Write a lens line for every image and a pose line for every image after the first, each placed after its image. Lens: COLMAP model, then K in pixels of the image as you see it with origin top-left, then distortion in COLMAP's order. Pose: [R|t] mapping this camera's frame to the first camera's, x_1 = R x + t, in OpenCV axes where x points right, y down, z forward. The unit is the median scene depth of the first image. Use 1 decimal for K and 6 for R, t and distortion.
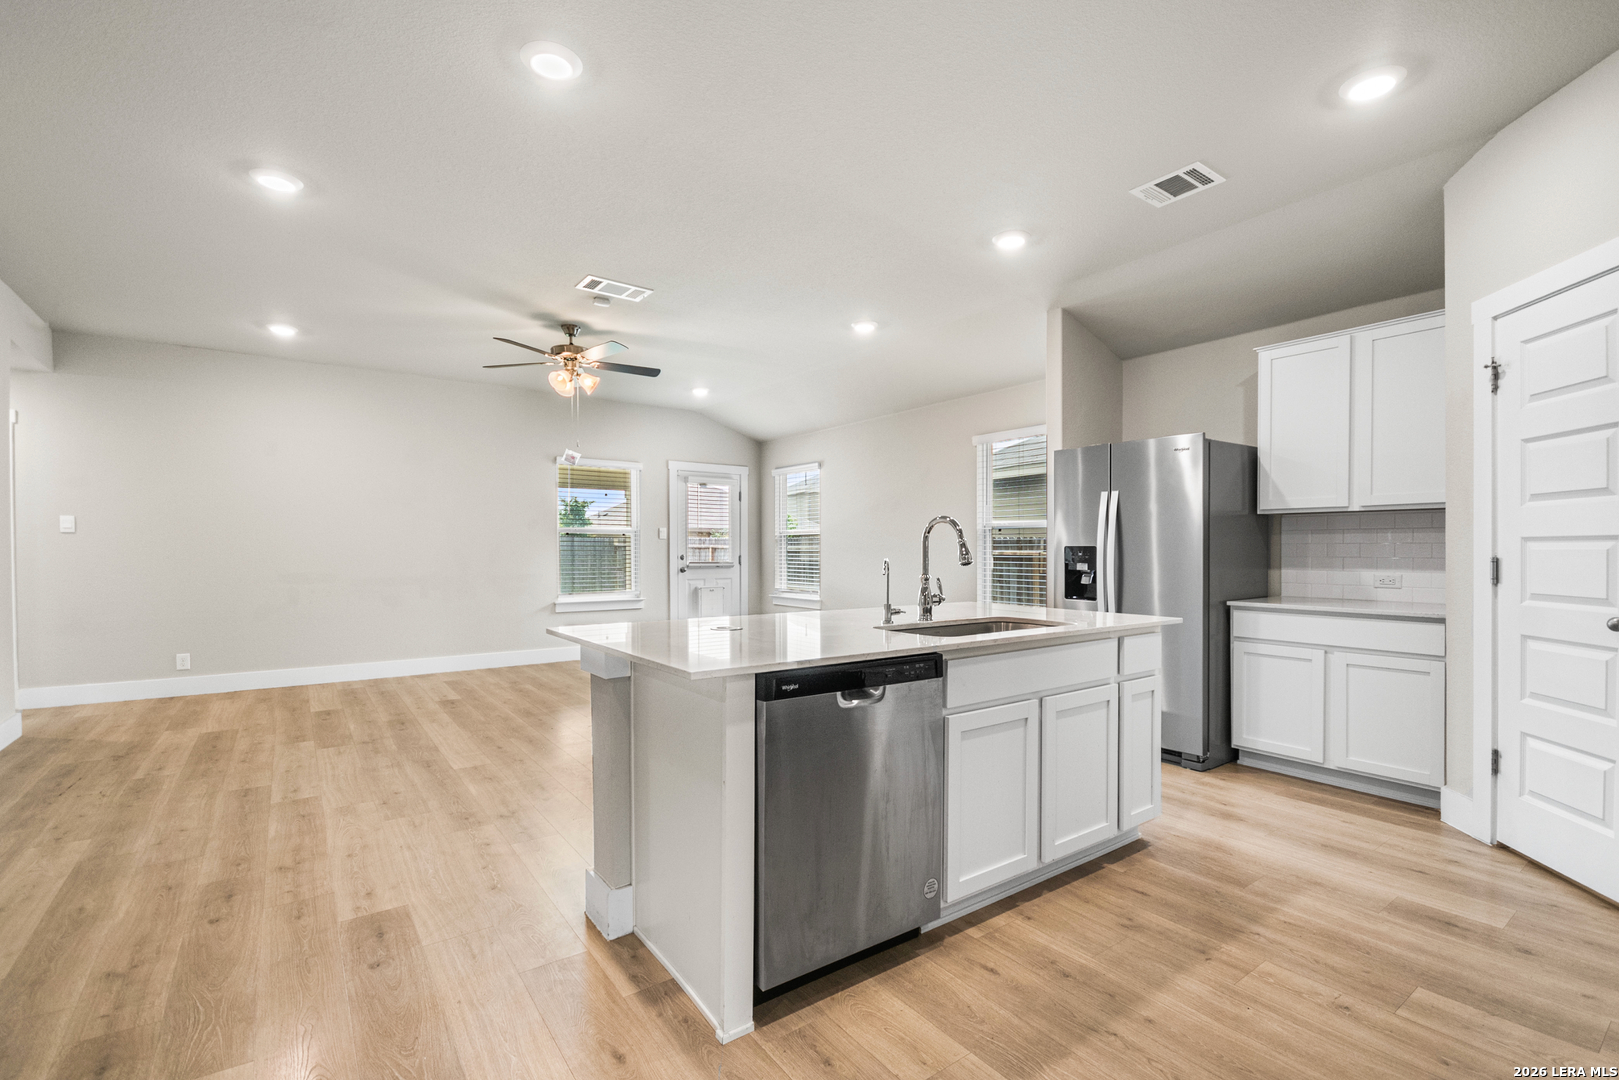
lens RADIAL K [[720.6, 0, 825.4], [0, 720.6, 560.6], [0, 0, 1]] dist [0.009163, -0.008324]
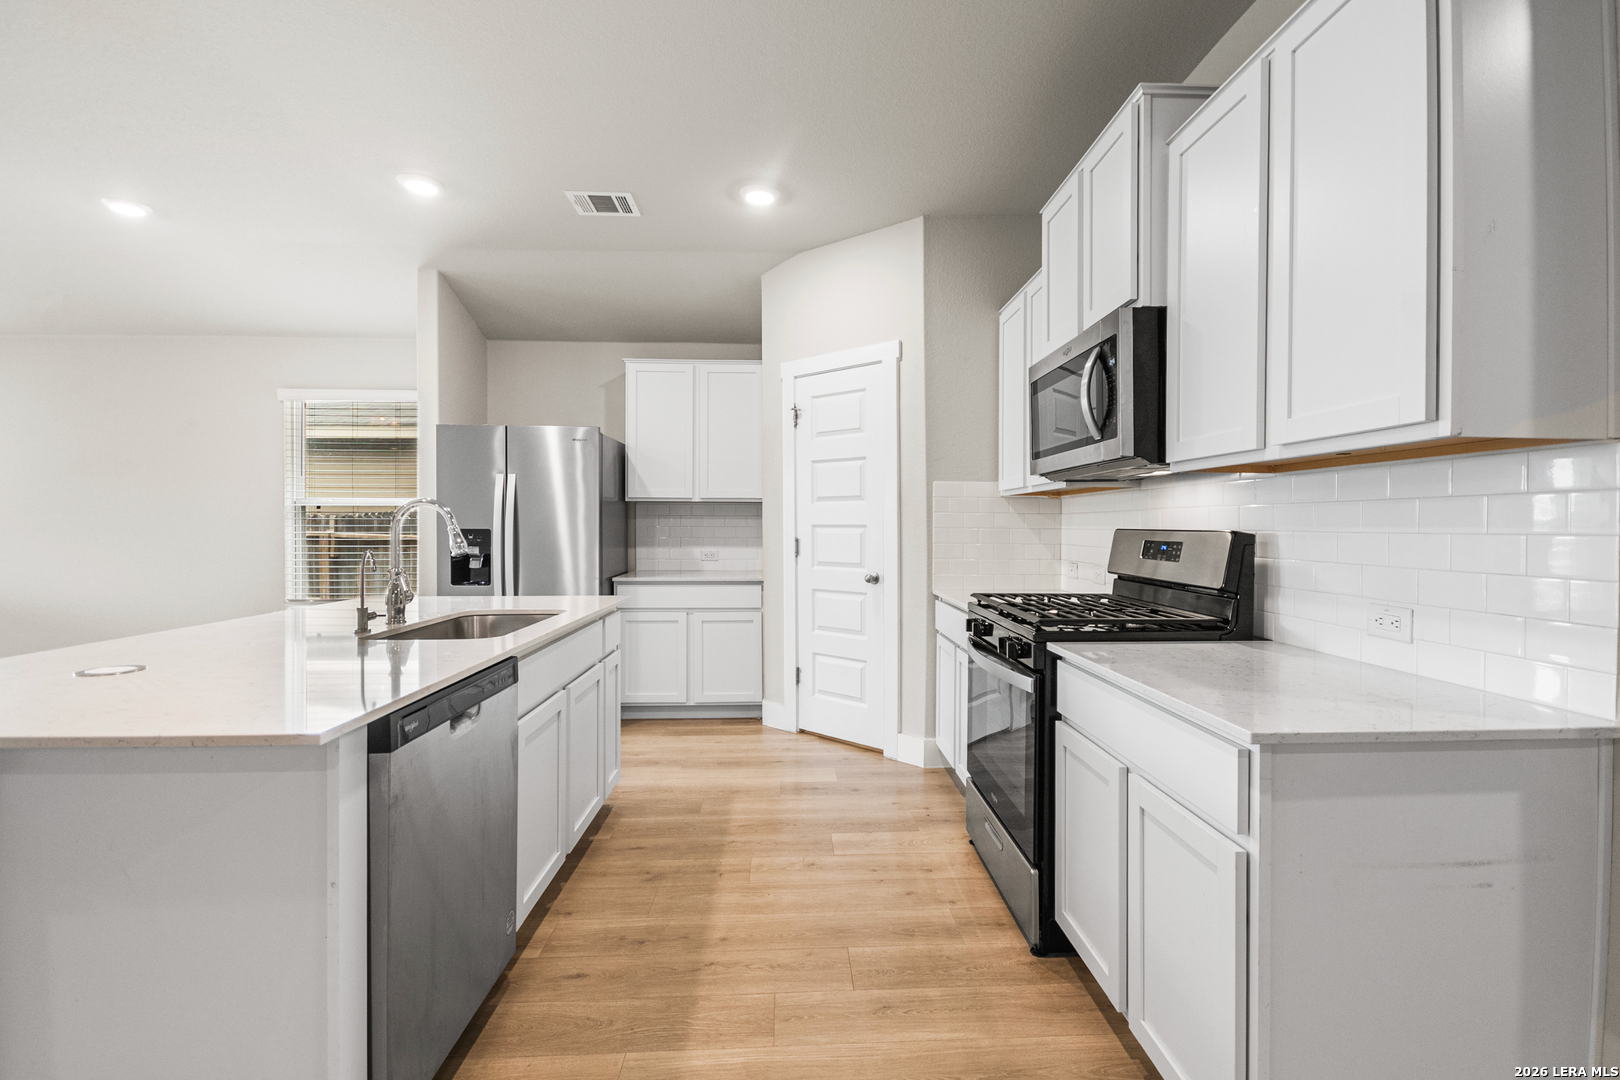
lens RADIAL K [[721.0, 0, 826.4], [0, 721.0, 529.0], [0, 0, 1]] dist [0.009163, -0.008324]
pose [[0.549286, -0.003183, 0.835628, -0.248470], [0.011616, 0.999925, -0.003827, -0.014345], [-0.835554, 0.011809, 0.549282, 0.116314]]
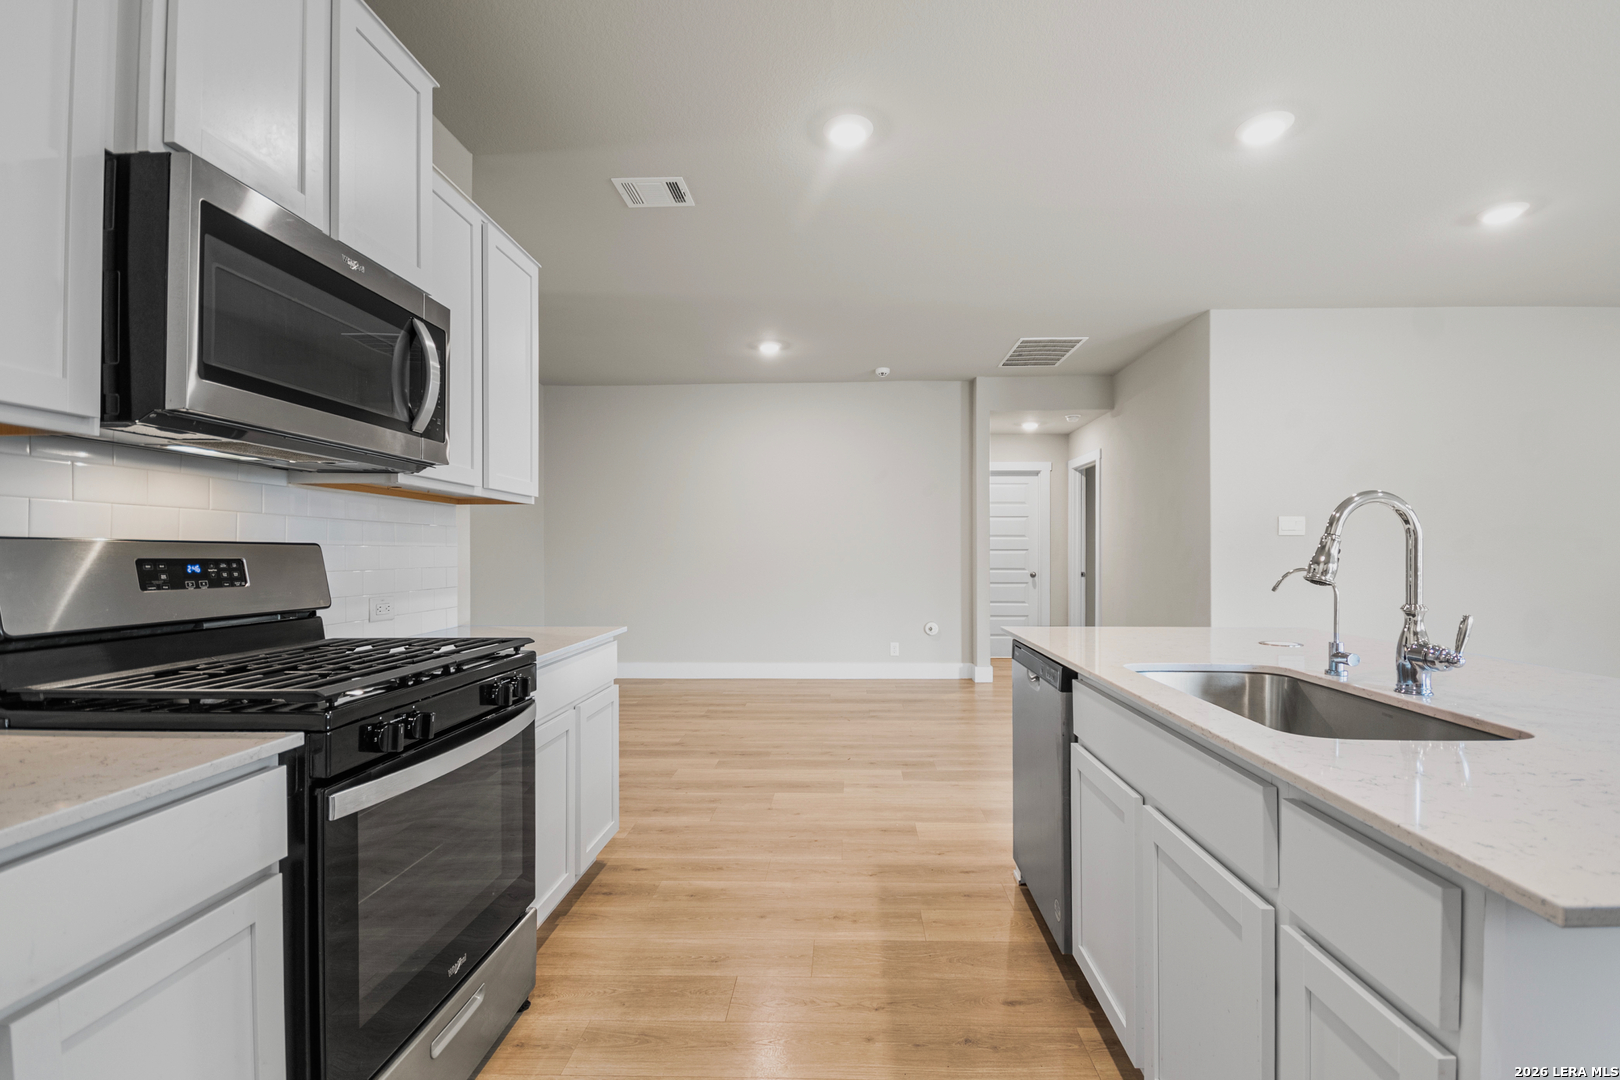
lens RADIAL K [[721.0, 0, 826.4], [0, 721.0, 559.2], [0, 0, 1]] dist [0.009163, -0.008324]
pose [[-0.618410, 0.007806, -0.785817, 0.699503], [-0.012092, 0.999738, 0.019447, -0.014711], [0.785762, 0.021528, -0.618154, 0.868260]]
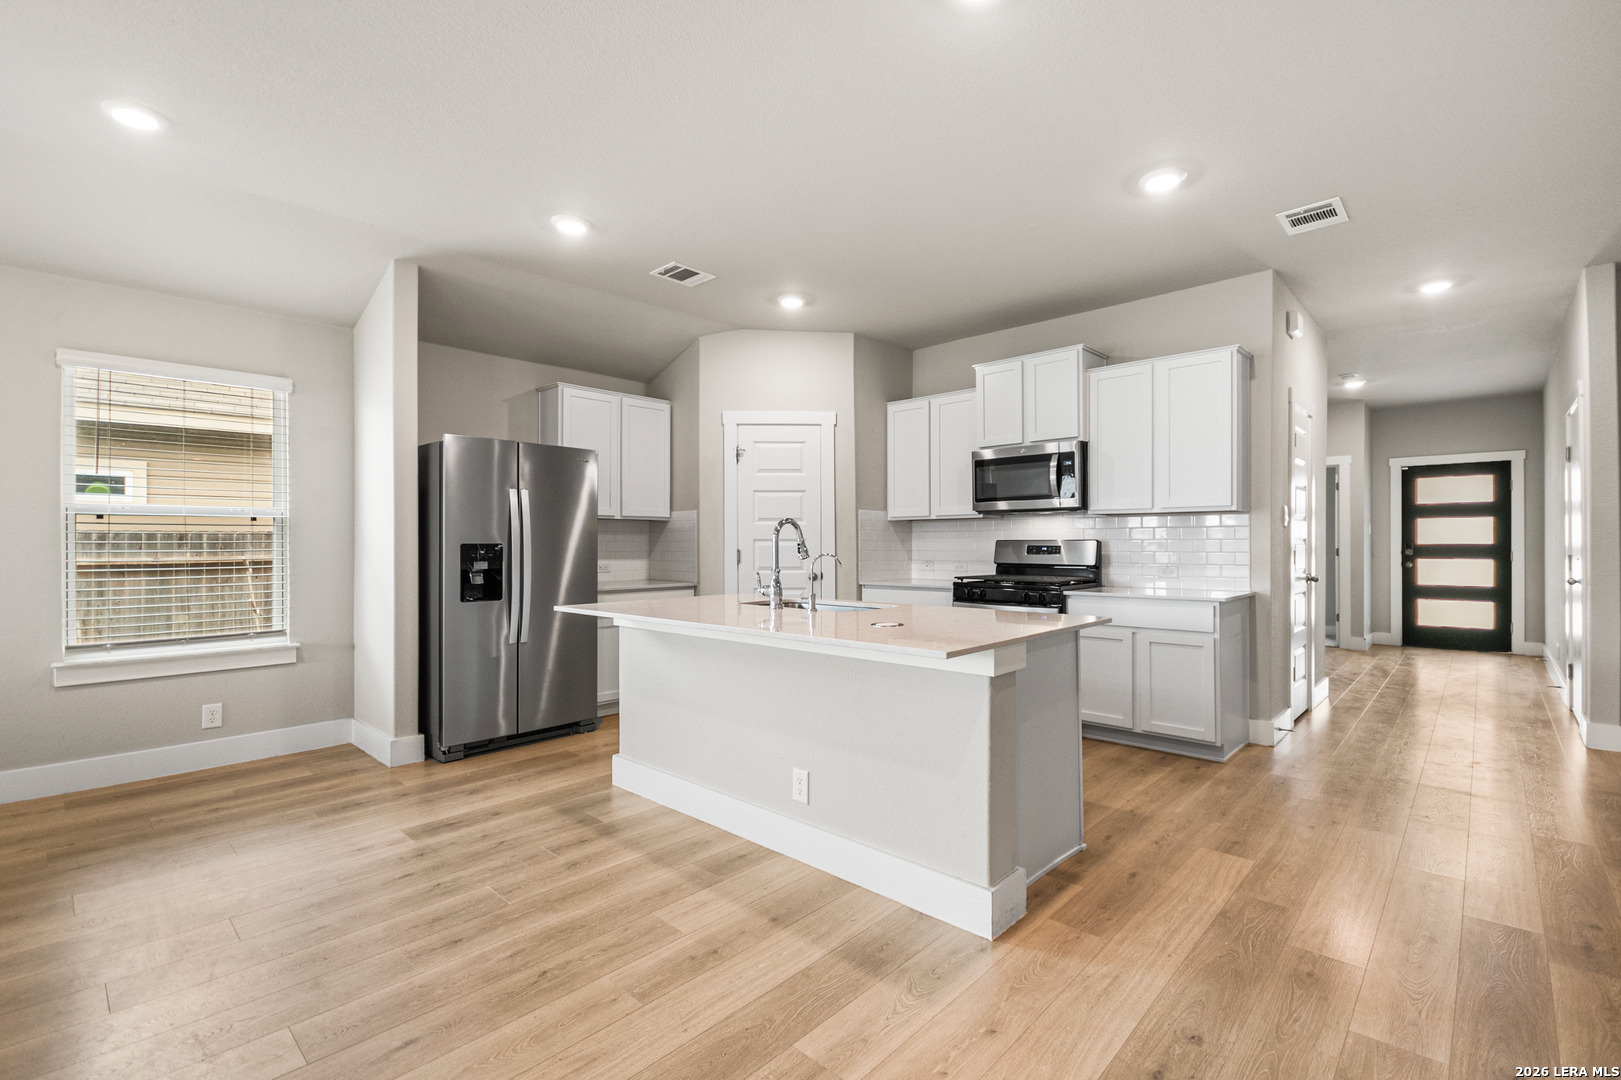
lens RADIAL K [[721.5, 0, 828.5], [0, 721.5, 539.4], [0, 0, 1]] dist [0.009163, -0.008324]
pose [[-0.192454, 0.006921, 0.981282, -0.875158], [0.019729, 0.999800, -0.003182, -0.017872], [-0.981108, 0.018748, -0.192552, 1.002106]]
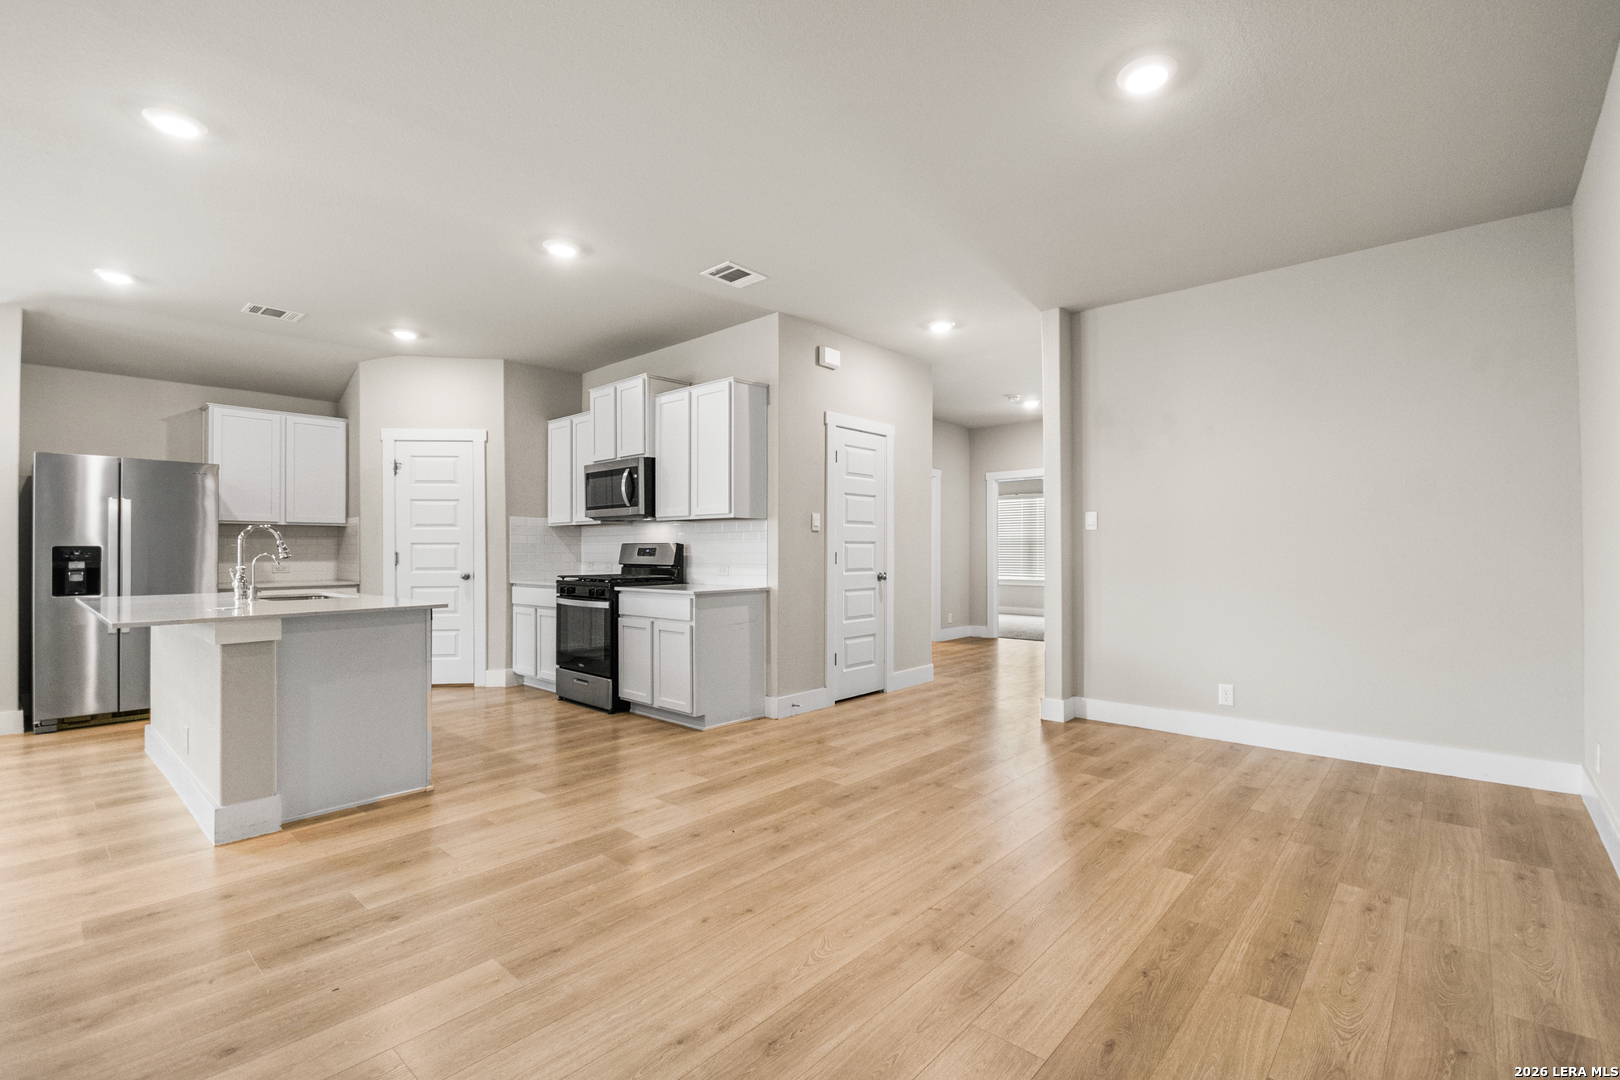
lens RADIAL K [[721.0, 0, 825.2], [0, 721.0, 544.0], [0, 0, 1]] dist [0.009163, -0.008324]
pose [[-0.208414, 0.008816, 0.978001, -1.265377], [0.020339, 0.999782, -0.004679, 0.006823], [-0.977829, 0.018916, -0.208548, 0.179499]]
